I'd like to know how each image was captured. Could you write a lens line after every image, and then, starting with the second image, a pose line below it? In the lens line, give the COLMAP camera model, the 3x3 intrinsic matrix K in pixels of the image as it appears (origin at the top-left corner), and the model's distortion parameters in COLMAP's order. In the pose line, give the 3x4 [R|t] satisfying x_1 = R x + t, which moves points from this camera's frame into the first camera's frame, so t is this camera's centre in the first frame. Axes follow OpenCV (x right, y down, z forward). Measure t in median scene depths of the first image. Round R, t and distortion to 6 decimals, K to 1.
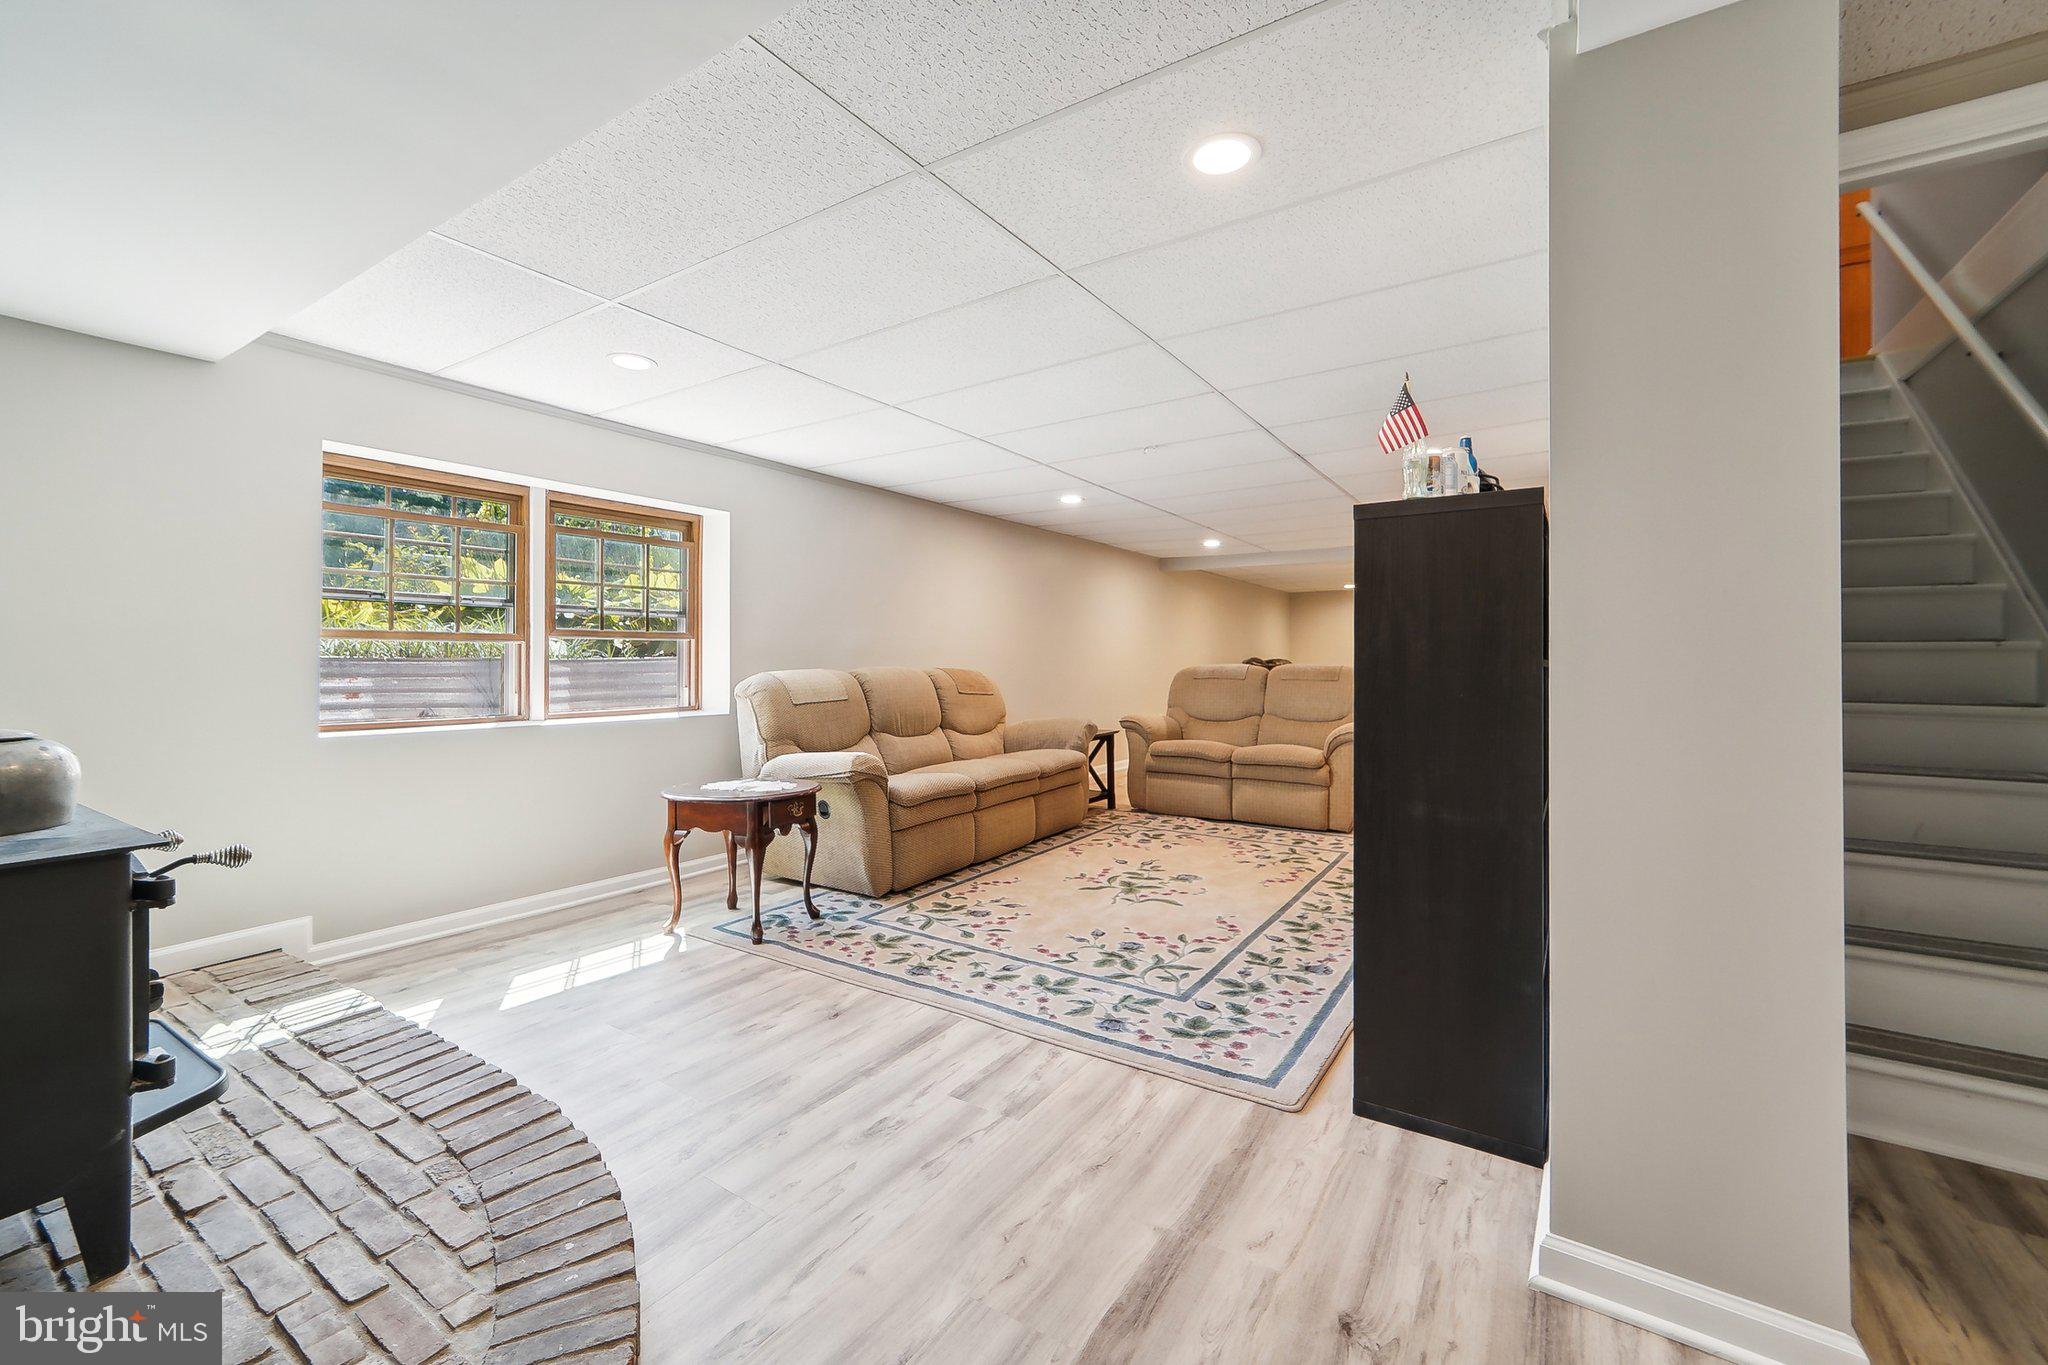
lens RADIAL K [[829.4, 0, 1021.3], [0, 829.4, 647.1], [0, 0, 1]] dist [0.001664, 0.000176]
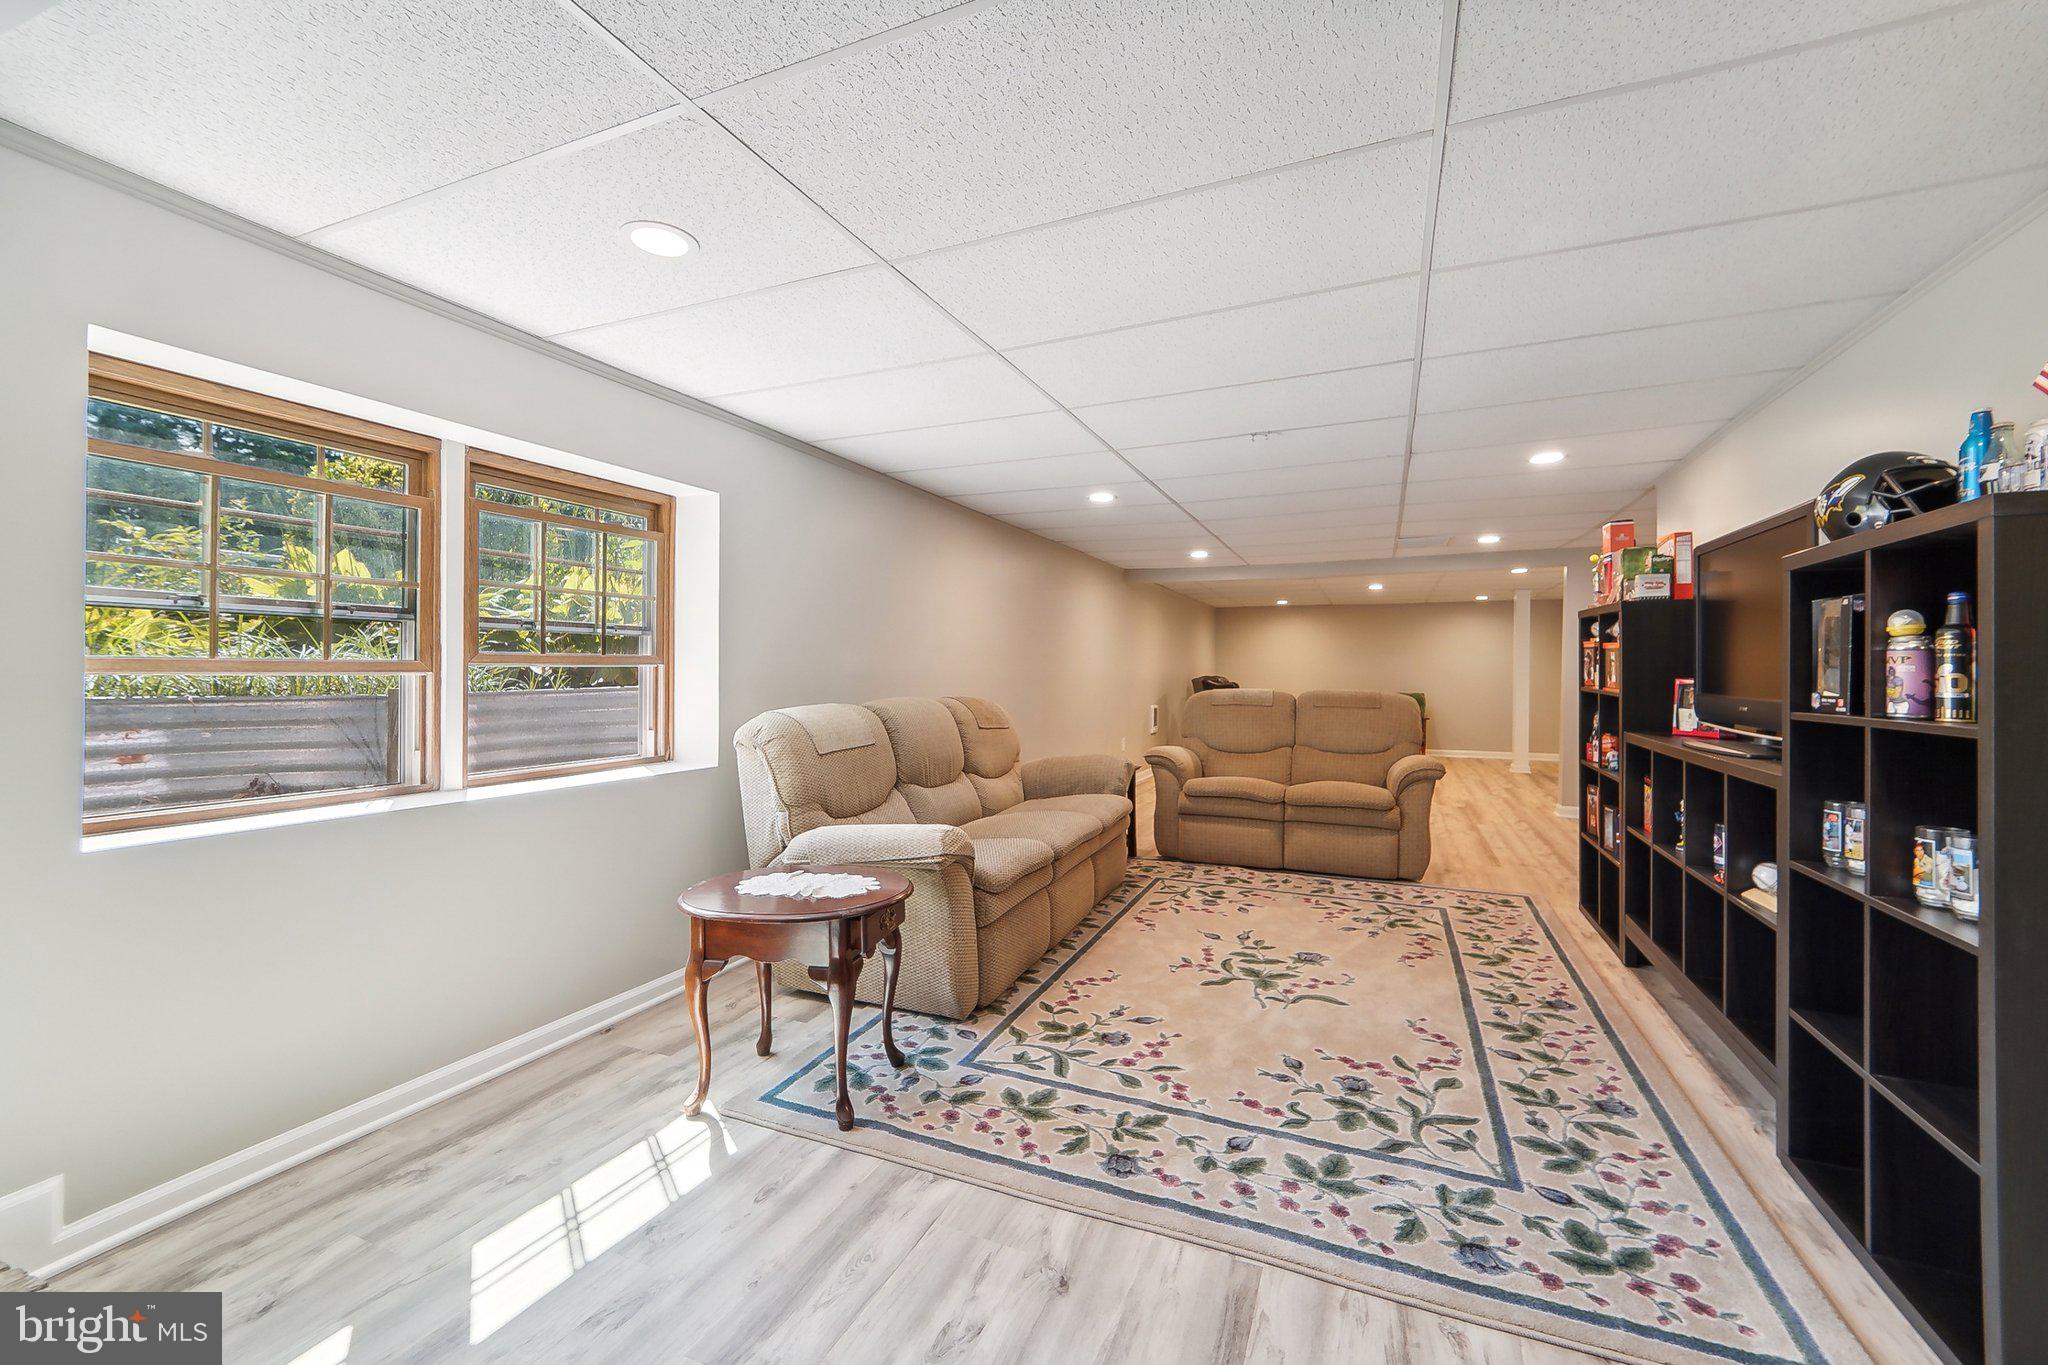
lens RADIAL K [[829.7, 0, 1024.7], [0, 829.7, 660.2], [0, 0, 1]] dist [-0.000901, -0.000002]
pose [[0.984685, 0.004260, 0.174289, -0.269696], [-0.004955, 0.999981, 0.003549, -0.022823], [-0.174271, -0.004359, 0.984688, 0.287701]]
